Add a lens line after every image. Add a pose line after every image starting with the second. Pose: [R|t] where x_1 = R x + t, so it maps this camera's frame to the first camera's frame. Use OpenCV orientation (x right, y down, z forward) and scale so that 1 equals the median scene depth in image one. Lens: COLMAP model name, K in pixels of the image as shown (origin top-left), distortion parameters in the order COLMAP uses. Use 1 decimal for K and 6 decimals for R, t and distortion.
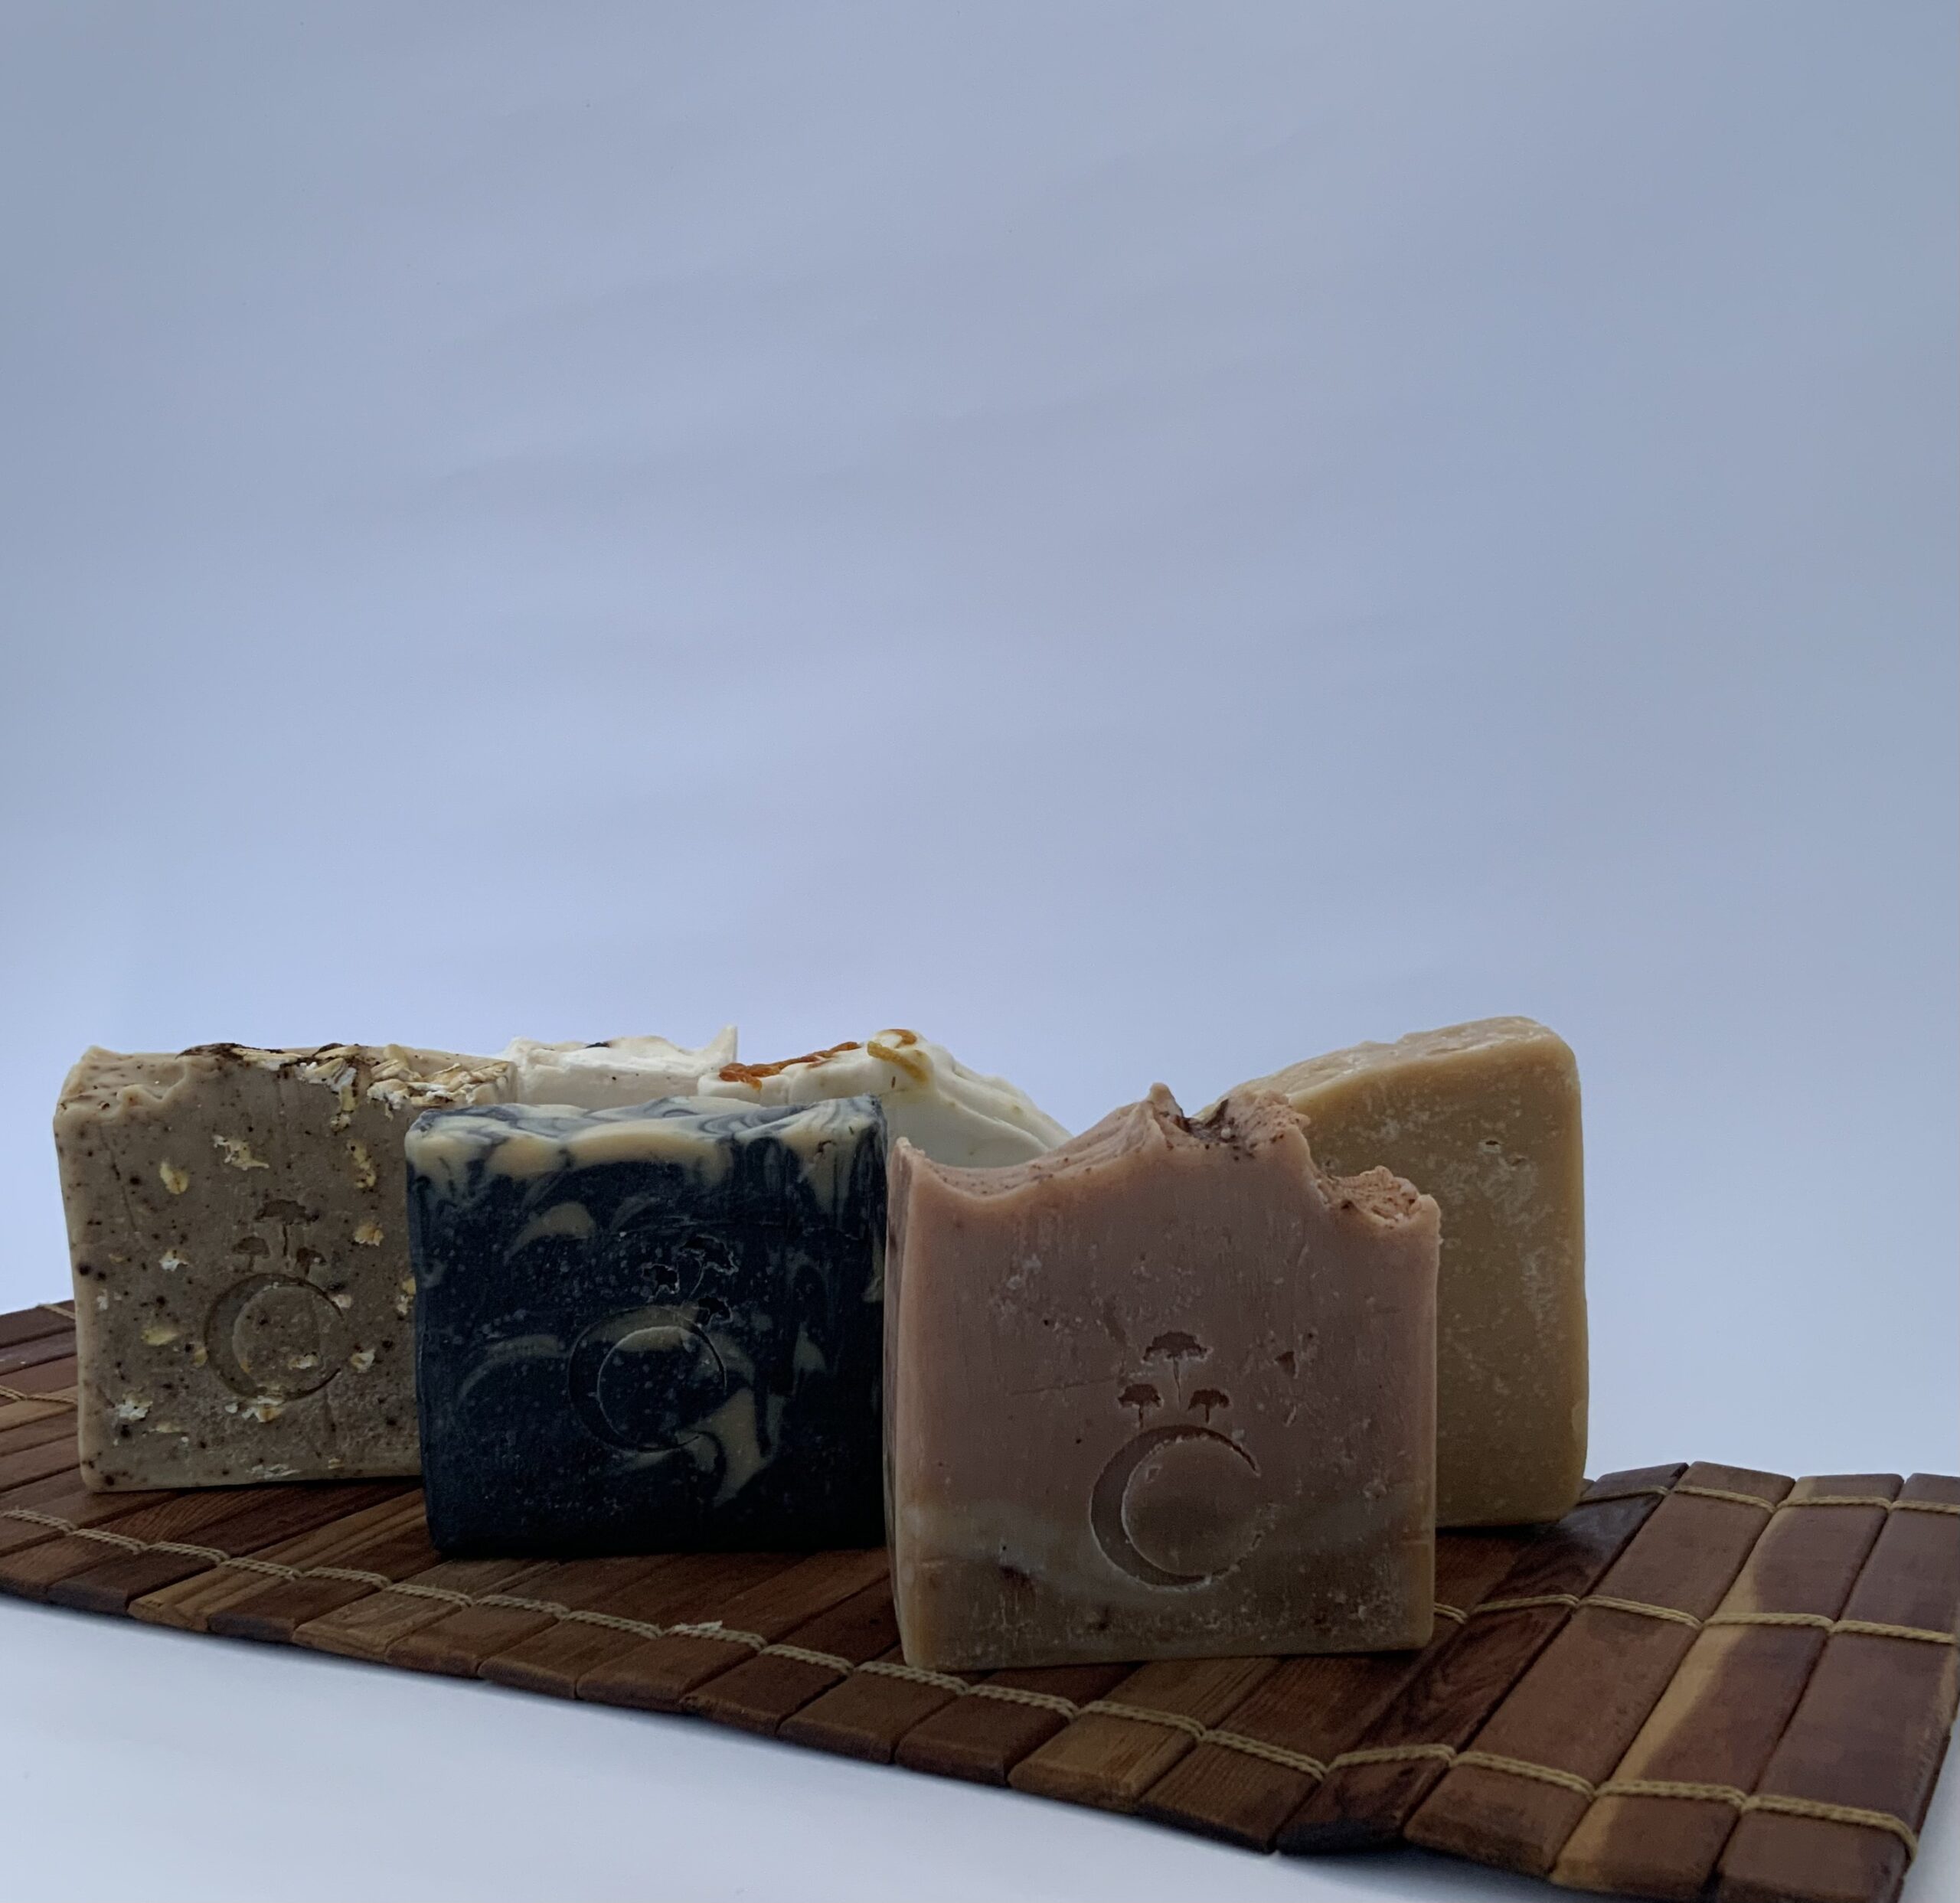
lens RADIAL K [[2456.0, 0, 943.3], [0, 2456.0, 956.9], [0, 0, 1]] dist [0.107948, -0.321842]
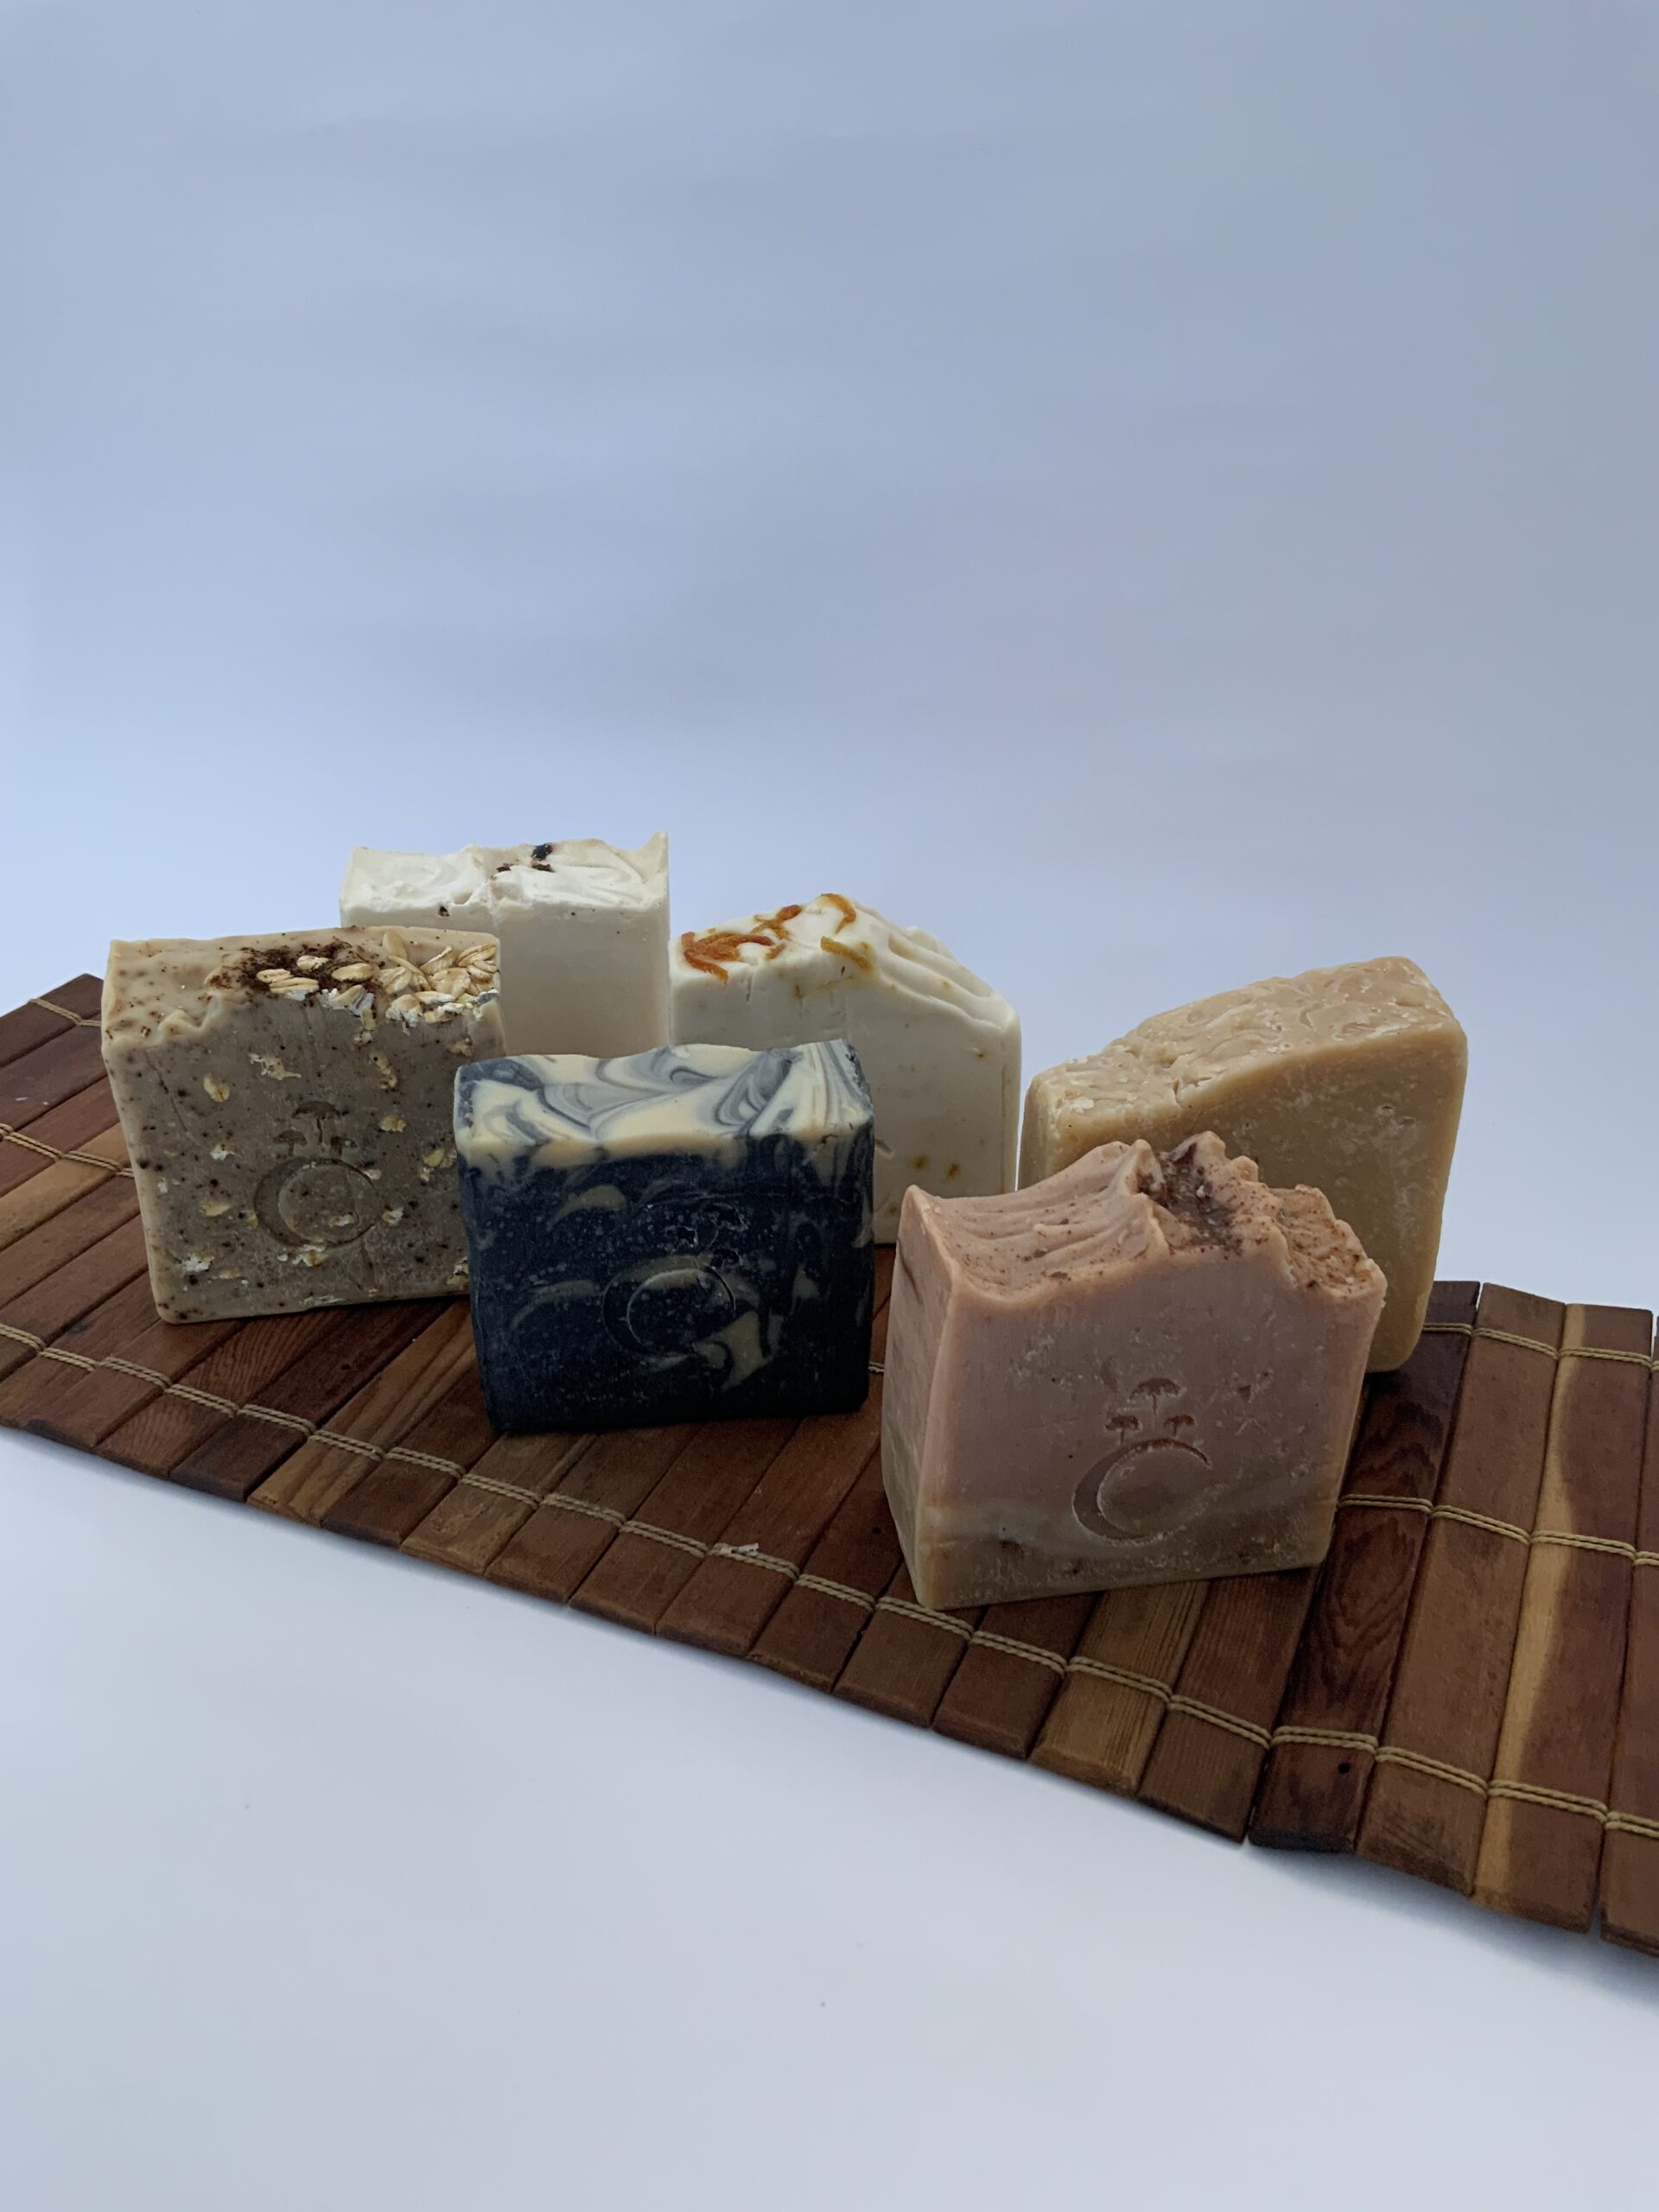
lens RADIAL K [[1976.8, 0, 829.5], [0, 1976.8, 1106.0], [0, 0, 1]] dist [0.135878, -0.450501]
pose [[0.995754, -0.013544, 0.091056, -0.128325], [-0.024087, 0.916329, 0.399700, -0.299203], [-0.088851, -0.400196, 0.912112, 0.162307]]
